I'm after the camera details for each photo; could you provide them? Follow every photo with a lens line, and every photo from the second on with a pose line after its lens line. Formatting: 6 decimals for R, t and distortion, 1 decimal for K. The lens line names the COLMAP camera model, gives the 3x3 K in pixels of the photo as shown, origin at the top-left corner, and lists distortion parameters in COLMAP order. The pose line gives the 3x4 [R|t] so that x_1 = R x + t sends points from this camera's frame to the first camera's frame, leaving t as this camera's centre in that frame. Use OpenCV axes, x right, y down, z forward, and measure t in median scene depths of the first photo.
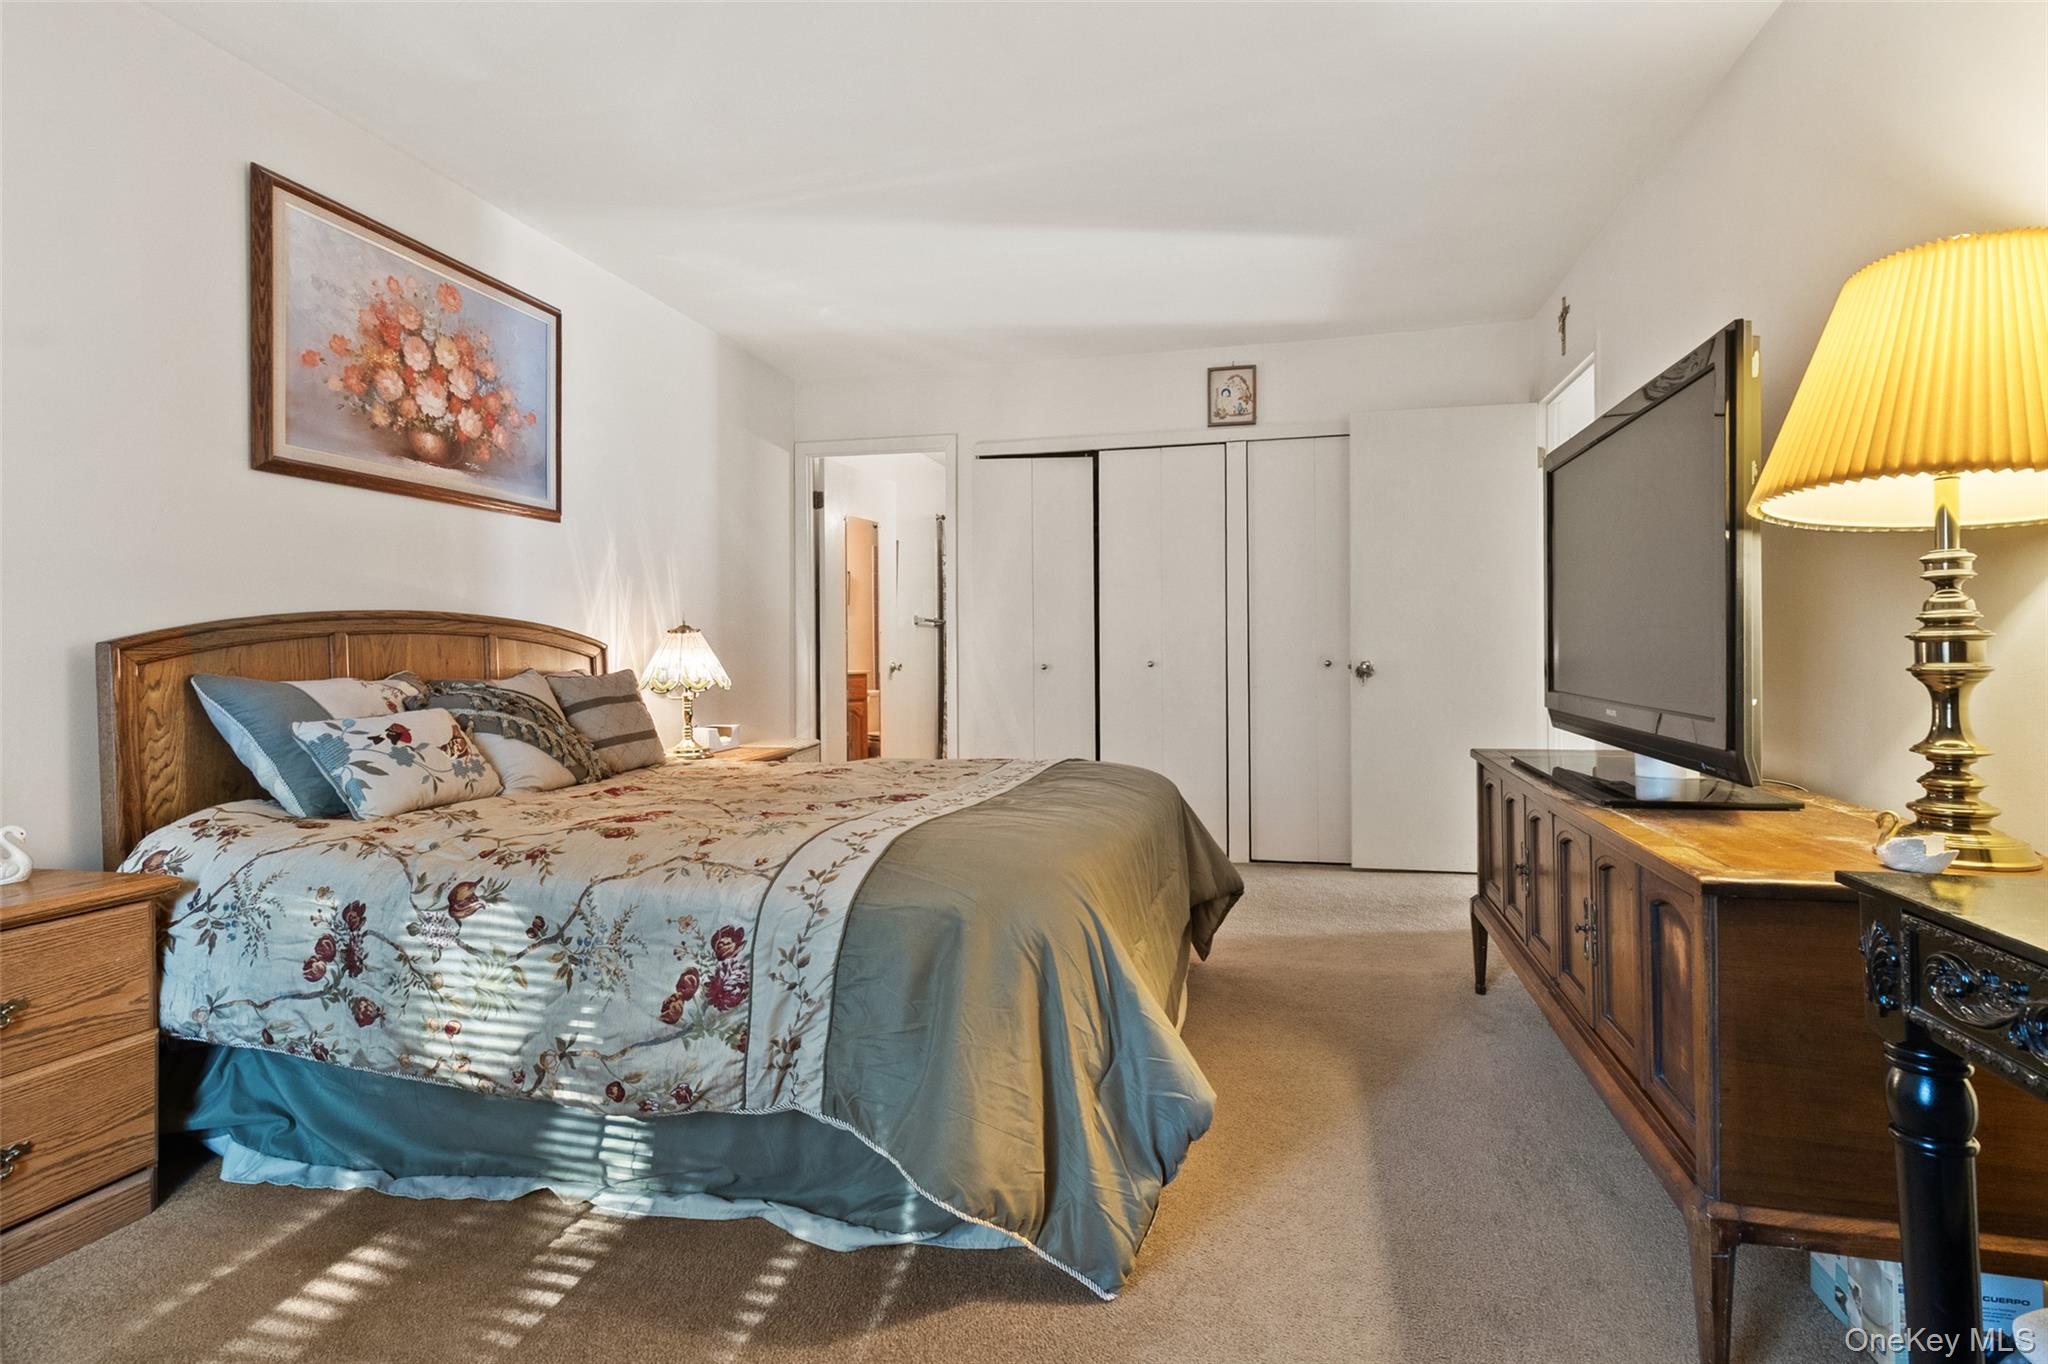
lens RADIAL K [[964.5, 0, 1023.6], [0, 964.5, 661.3], [0, 0, 1]] dist [0.003599, 0.001415]
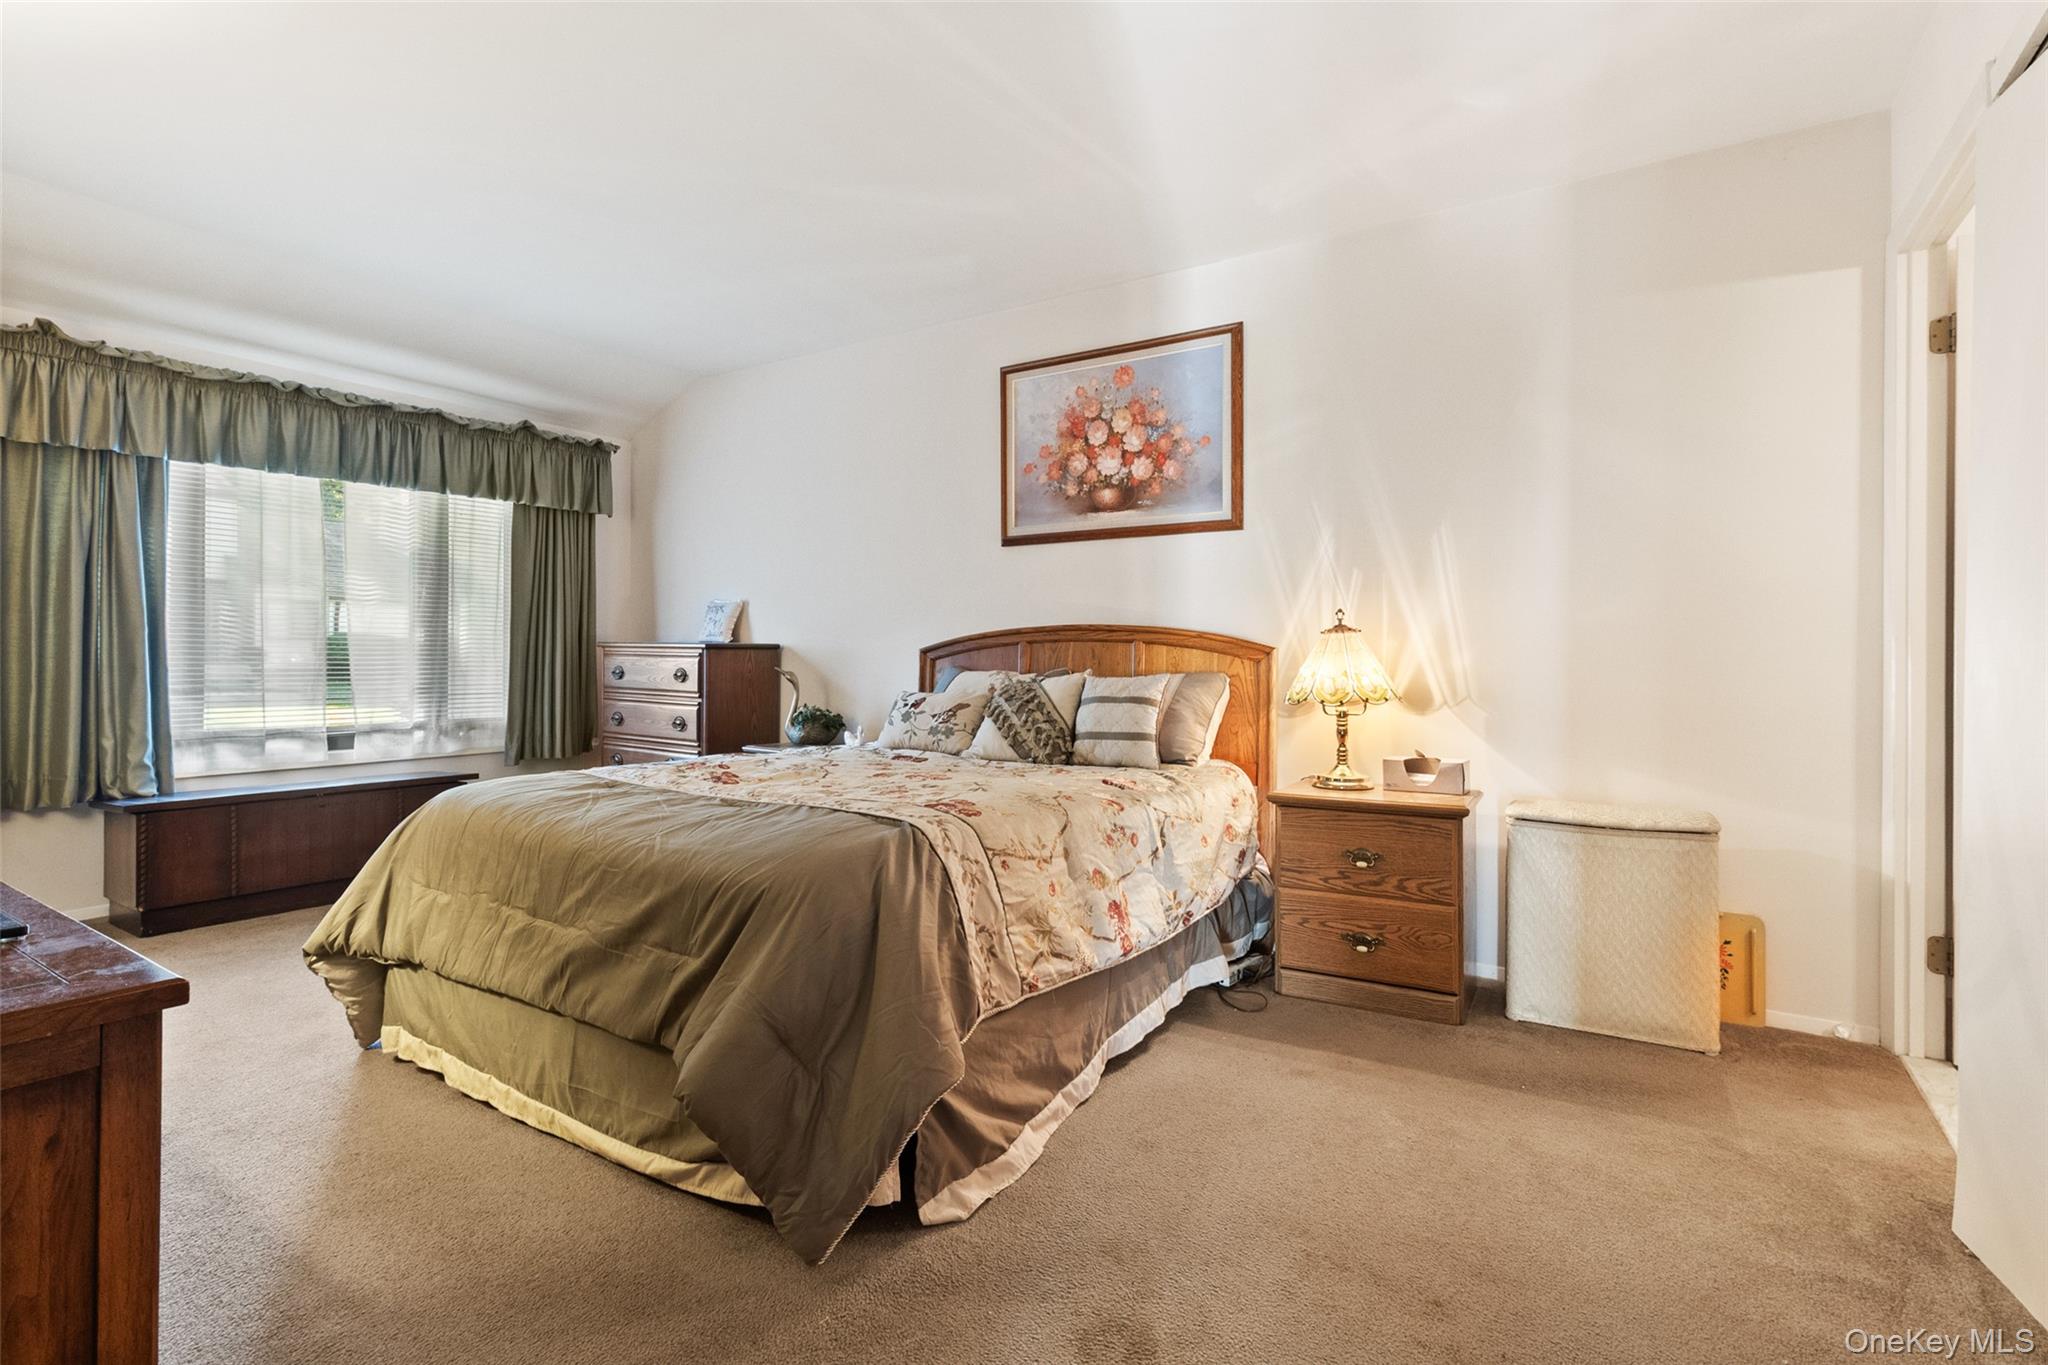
lens RADIAL K [[964.5, 0, 1026.6], [0, 964.5, 667.5], [0, 0, 1]] dist [0.003599, 0.001415]
pose [[-0.303880, 0.012221, -0.952632, 0.671088], [-0.012510, 0.999780, 0.016816, -0.013199], [0.952628, 0.017028, -0.303660, 1.295223]]
